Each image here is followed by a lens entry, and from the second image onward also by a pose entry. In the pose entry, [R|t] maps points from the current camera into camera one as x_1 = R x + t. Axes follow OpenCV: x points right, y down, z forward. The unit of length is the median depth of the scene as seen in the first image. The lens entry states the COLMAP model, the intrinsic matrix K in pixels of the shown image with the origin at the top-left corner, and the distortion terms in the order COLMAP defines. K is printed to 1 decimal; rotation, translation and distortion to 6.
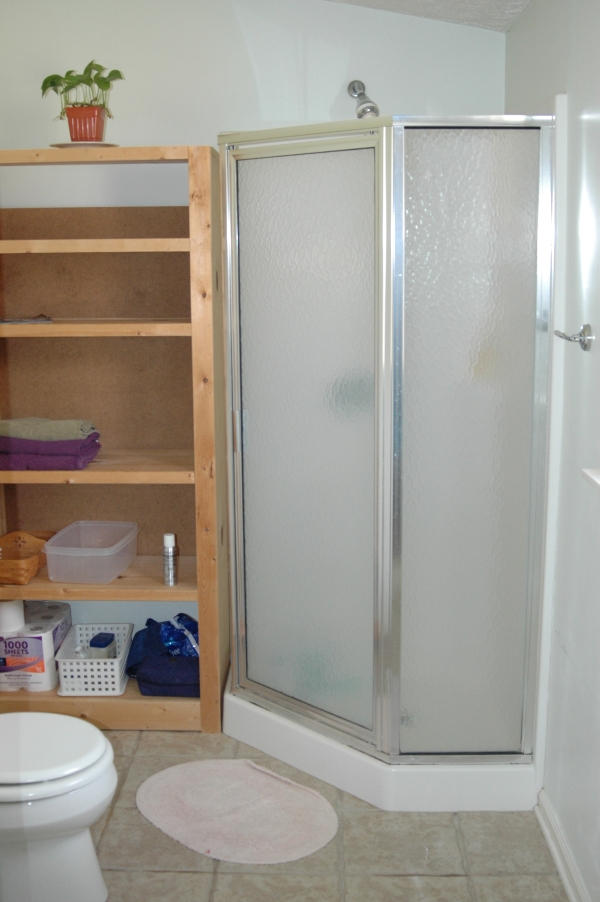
lens RADIAL K [[1086.7, 0, 300.0], [0, 1086.7, 451.0], [0, 0, 1]] dist [-0.128105, 0.070758]
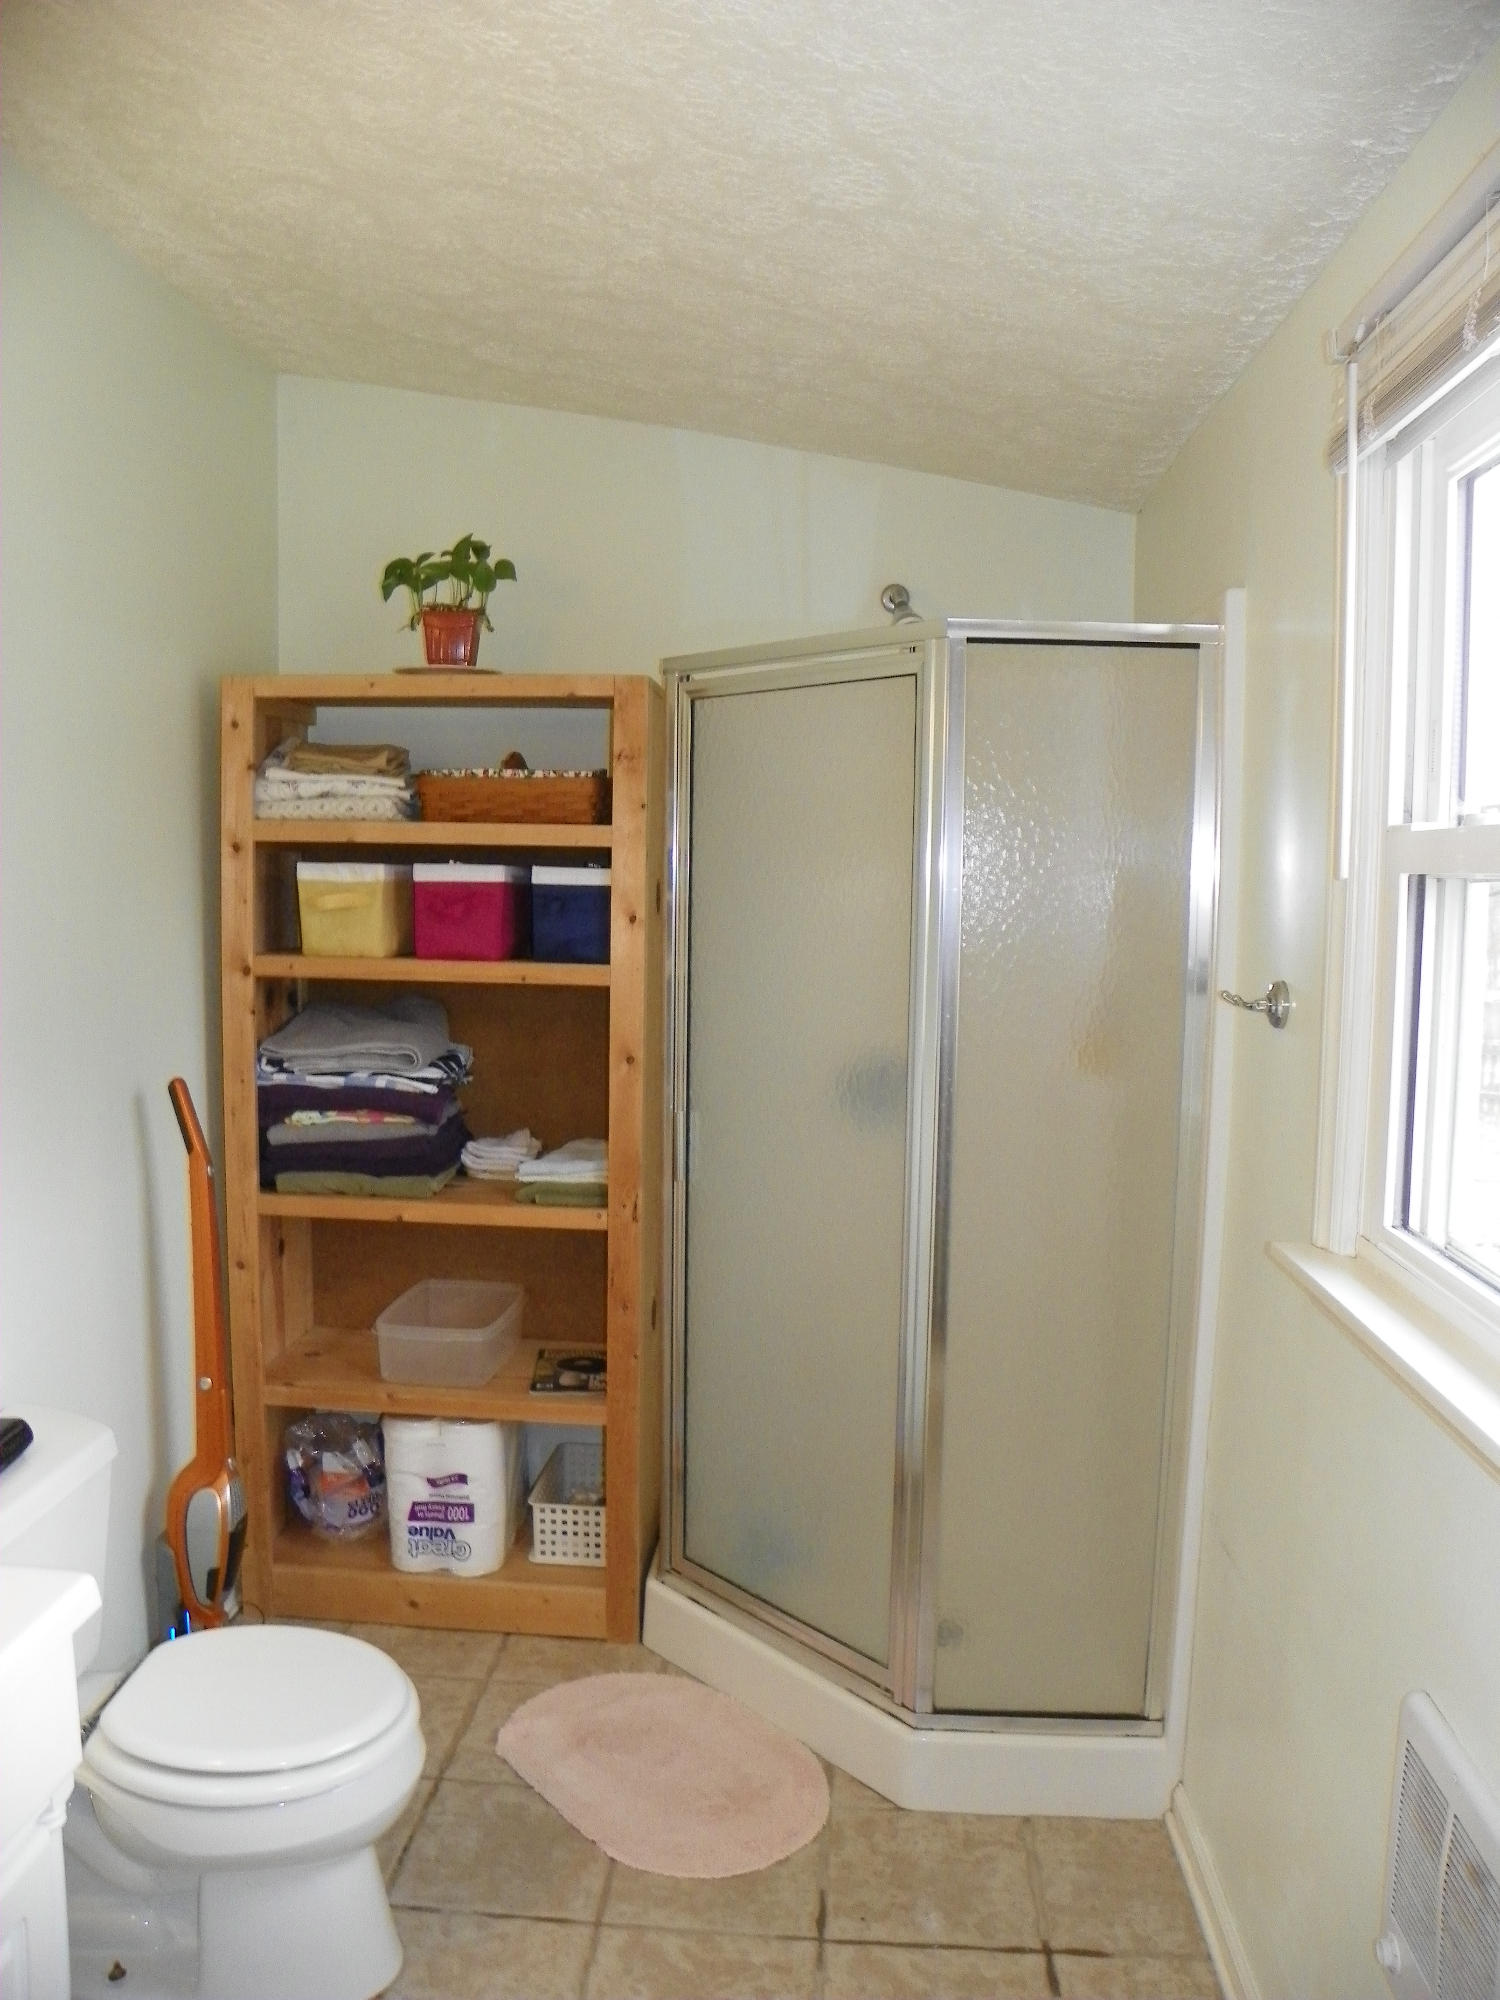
lens RADIAL K [[1511.6, 0, 774.5], [0, 1511.6, 1020.6], [0, 0, 1]] dist [-0.162416, 0.118439]
pose [[0.998886, 0.030337, -0.036156, 0.024921], [-0.033504, 0.995334, -0.090482, -0.014622], [0.033242, 0.091592, 0.995242, 0.180992]]
